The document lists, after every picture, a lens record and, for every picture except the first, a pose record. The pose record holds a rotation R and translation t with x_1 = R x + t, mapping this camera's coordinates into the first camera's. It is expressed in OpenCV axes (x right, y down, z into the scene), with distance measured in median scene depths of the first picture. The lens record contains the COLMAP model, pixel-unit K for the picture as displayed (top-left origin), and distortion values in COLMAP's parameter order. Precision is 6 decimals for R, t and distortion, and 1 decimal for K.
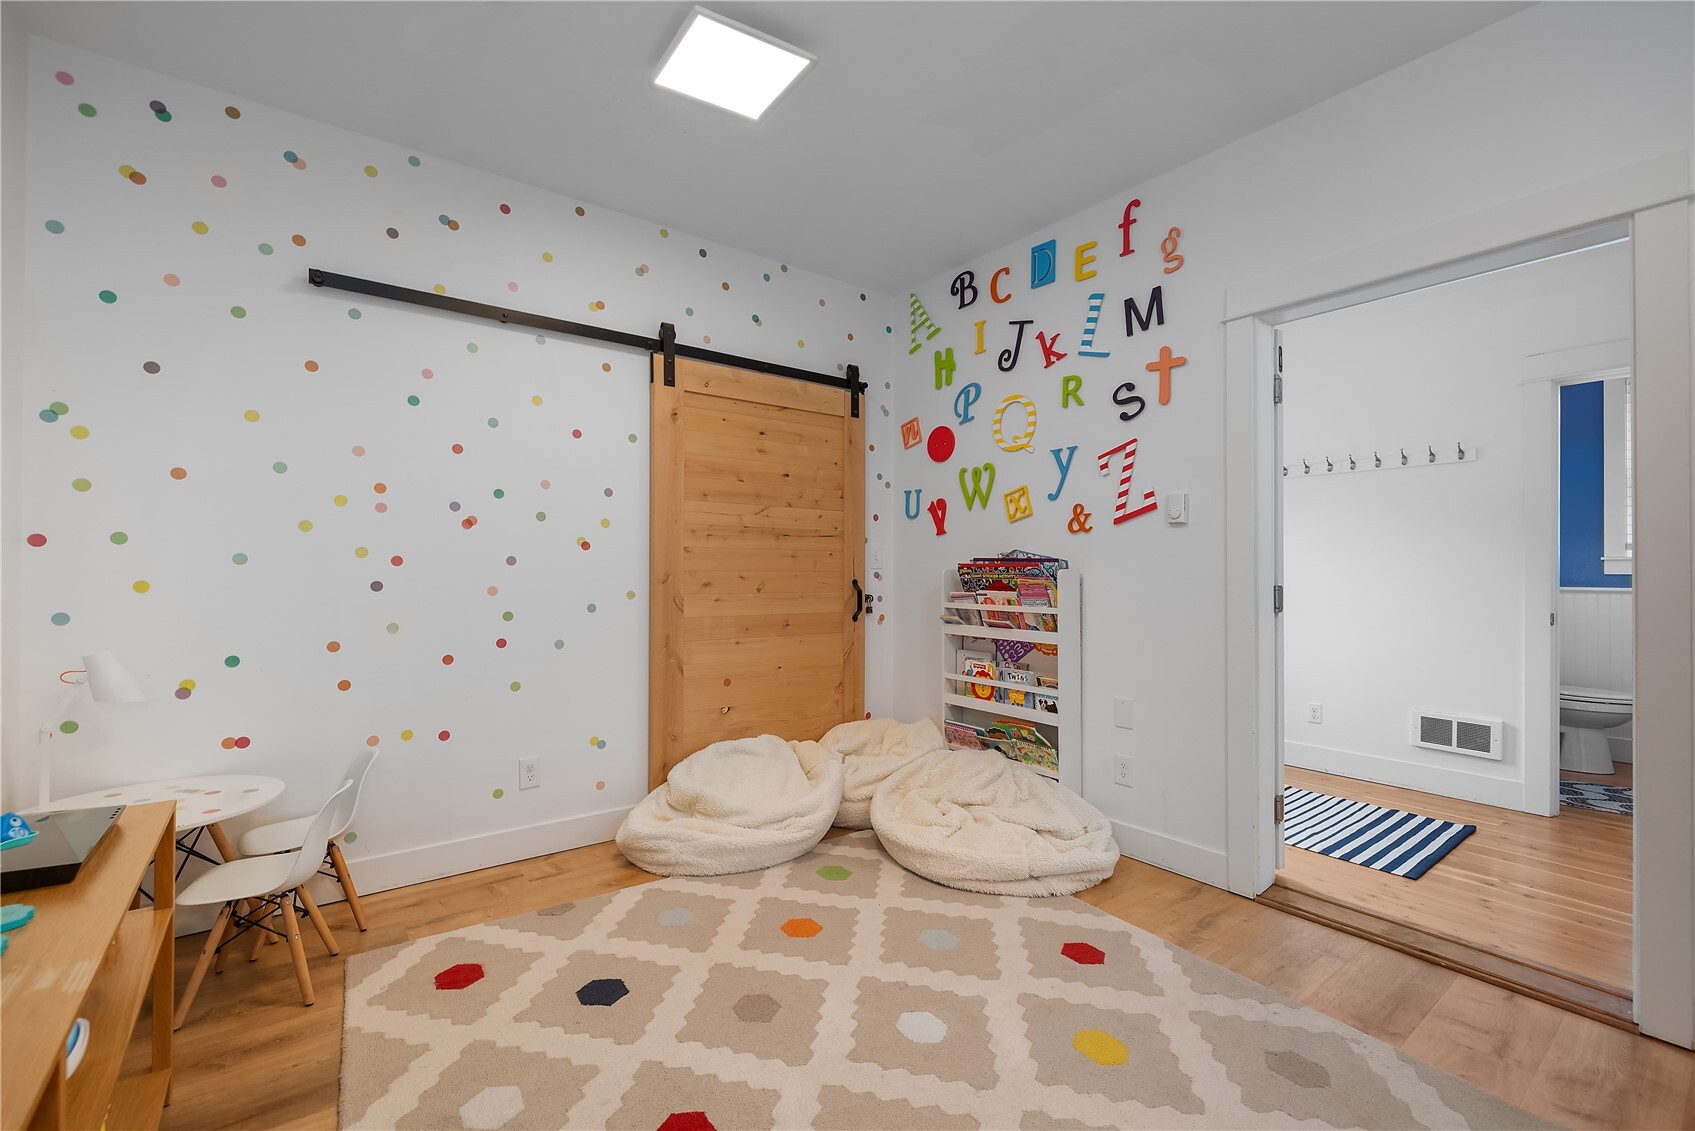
lens RADIAL K [[707.7, 0, 839.9], [0, 707.7, 574.3], [0, 0, 1]] dist [-0.001303, -0.000340]
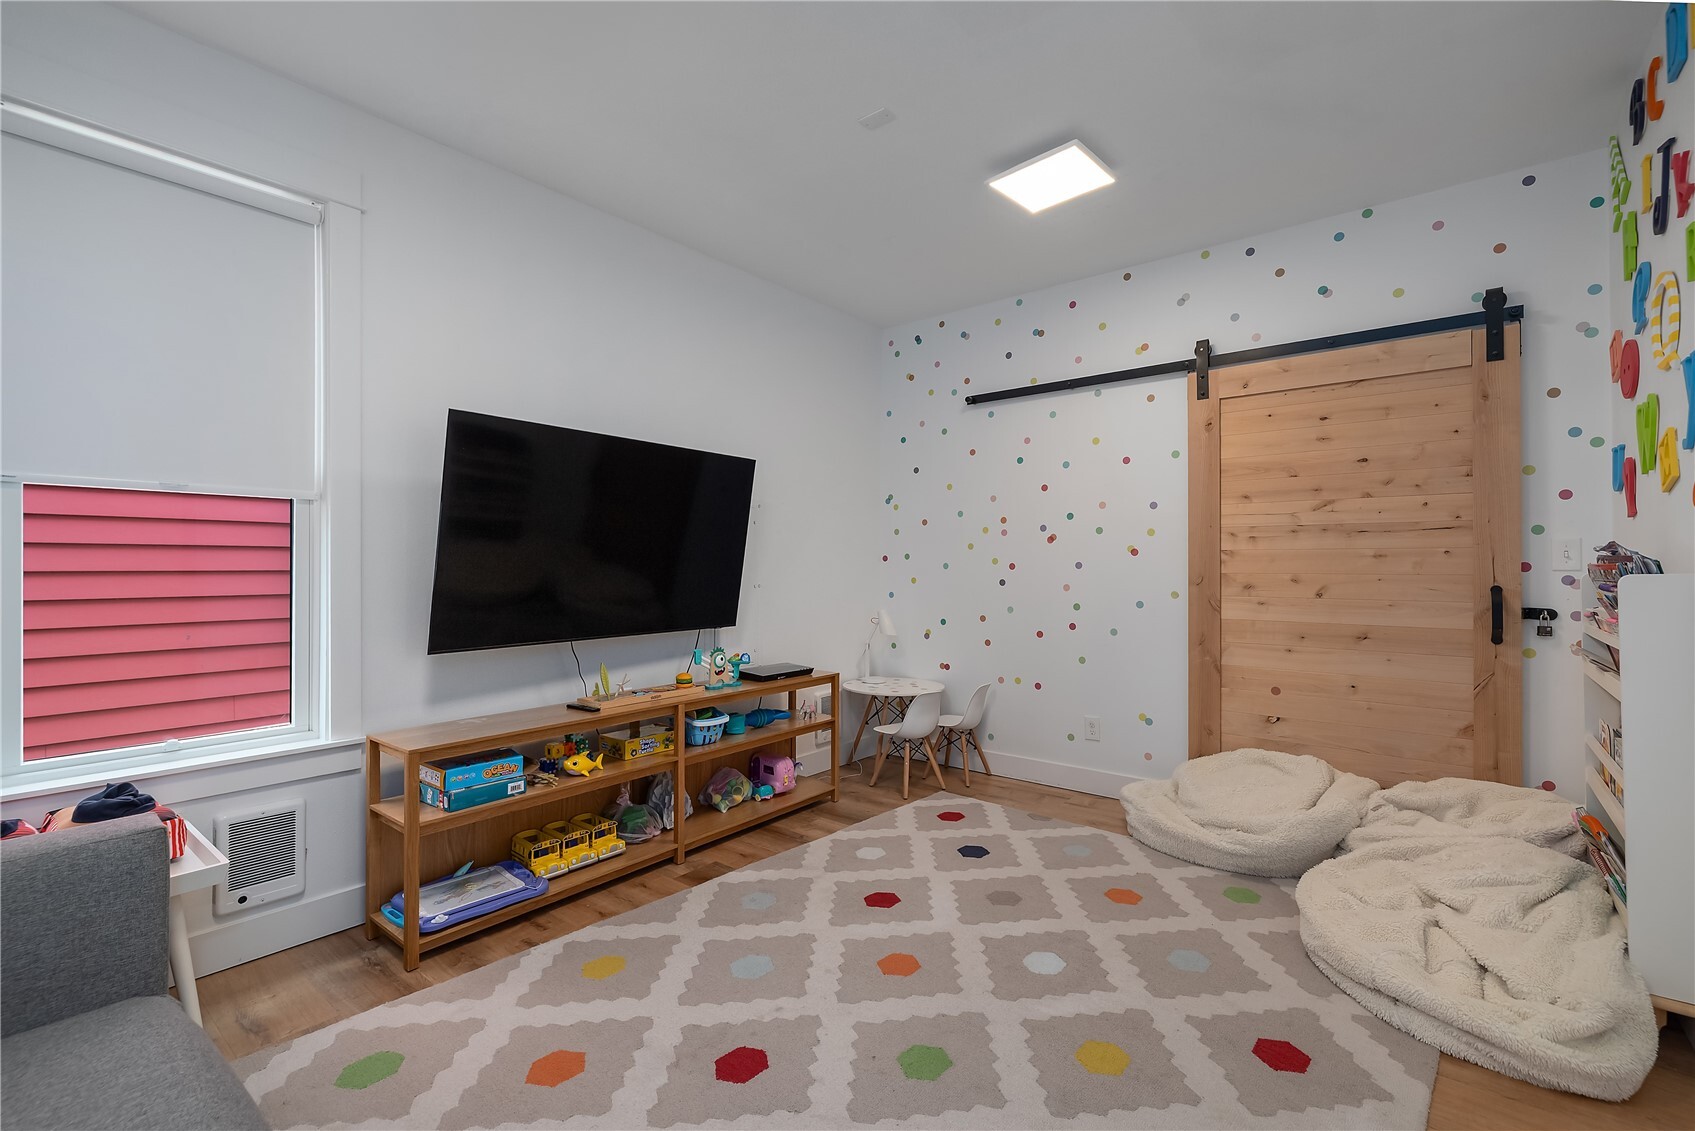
lens RADIAL K [[707.7, 0, 839.9], [0, 707.7, 574.3], [0, 0, 1]] dist [-0.001303, -0.000340]
pose [[0.254487, 0.006724, -0.967053, 0.715263], [-0.002921, 0.999977, 0.006184, -0.009351], [0.967072, 0.001251, 0.254501, 0.225991]]
